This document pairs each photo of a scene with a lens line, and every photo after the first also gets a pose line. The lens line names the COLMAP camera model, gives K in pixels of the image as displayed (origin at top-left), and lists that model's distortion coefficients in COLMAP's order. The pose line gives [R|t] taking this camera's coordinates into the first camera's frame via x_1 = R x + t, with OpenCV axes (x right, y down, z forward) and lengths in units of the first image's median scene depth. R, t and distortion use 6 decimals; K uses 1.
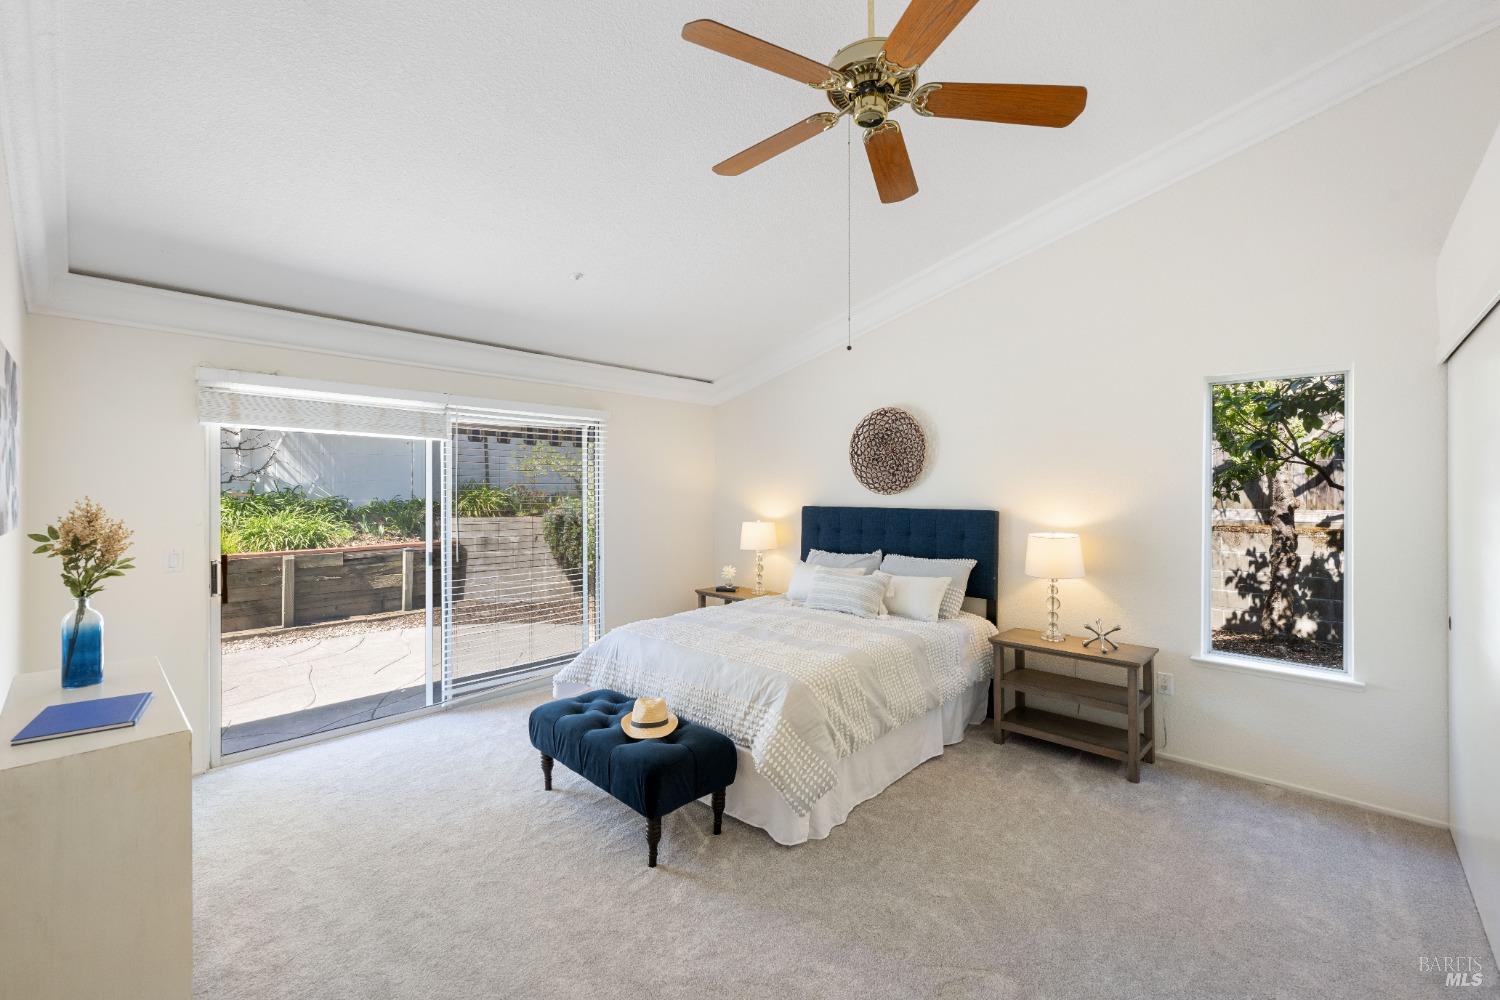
lens RADIAL K [[627.4, 0, 737.3], [0, 627.4, 486.2], [0, 0, 1]] dist [0.000354, 0.000010]
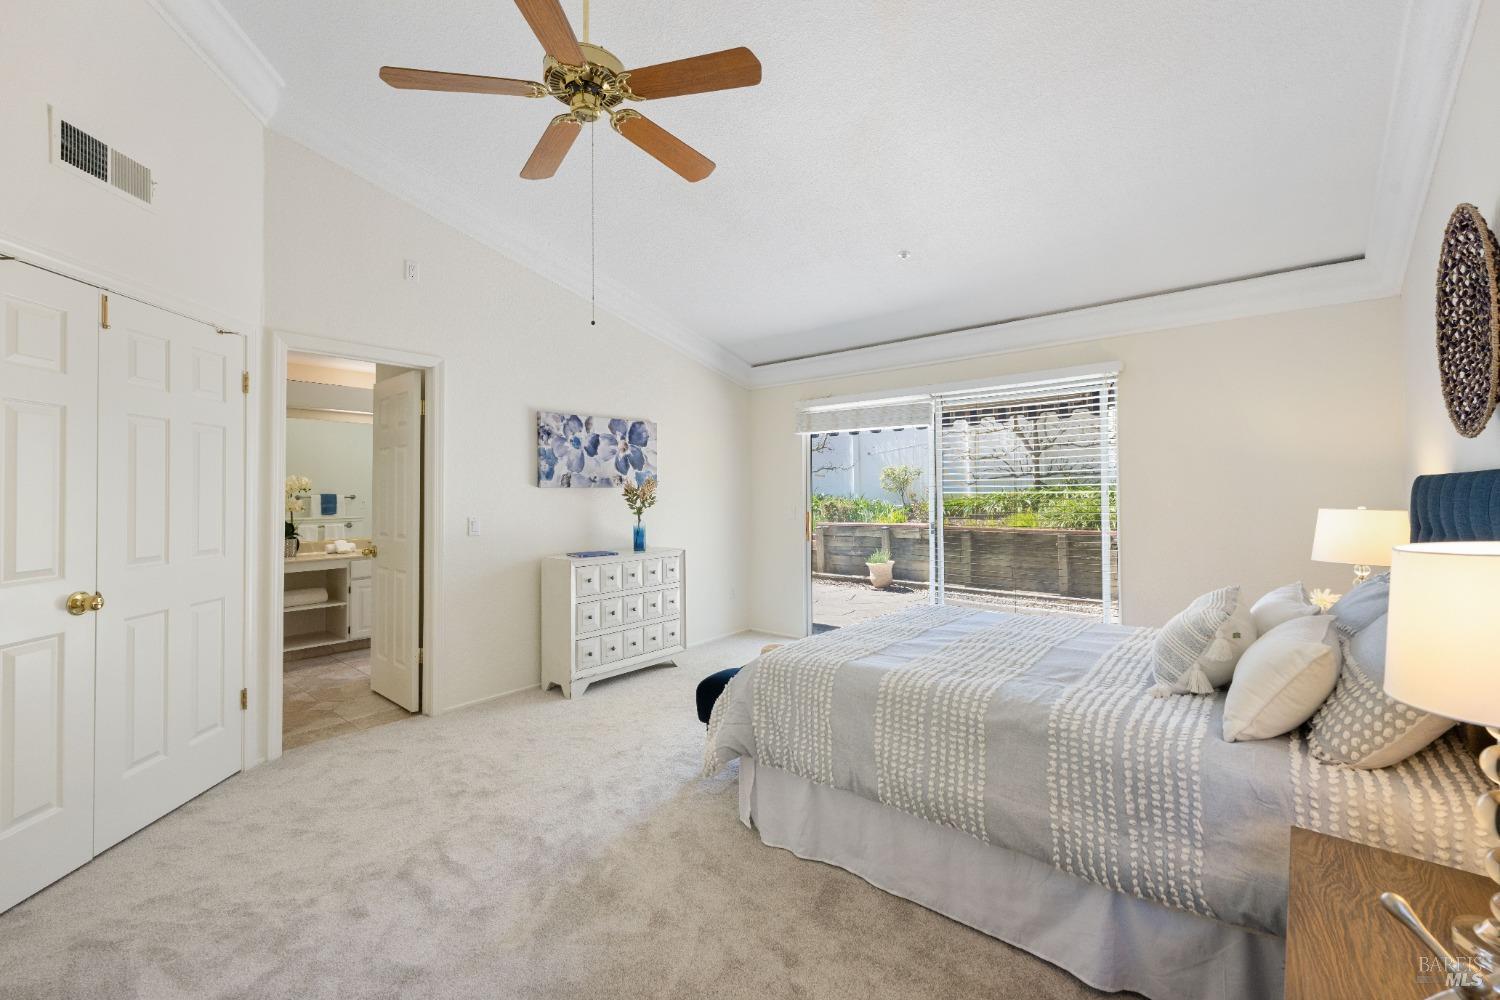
lens RADIAL K [[627.4, 0, 737.3], [0, 627.4, 486.2], [0, 0, 1]] dist [0.000354, 0.000010]
pose [[0.047883, -0.011061, -0.998792, 0.752578], [0.015756, 0.999823, -0.010317, 0.051851], [0.998729, -0.015243, 0.048048, 0.683352]]
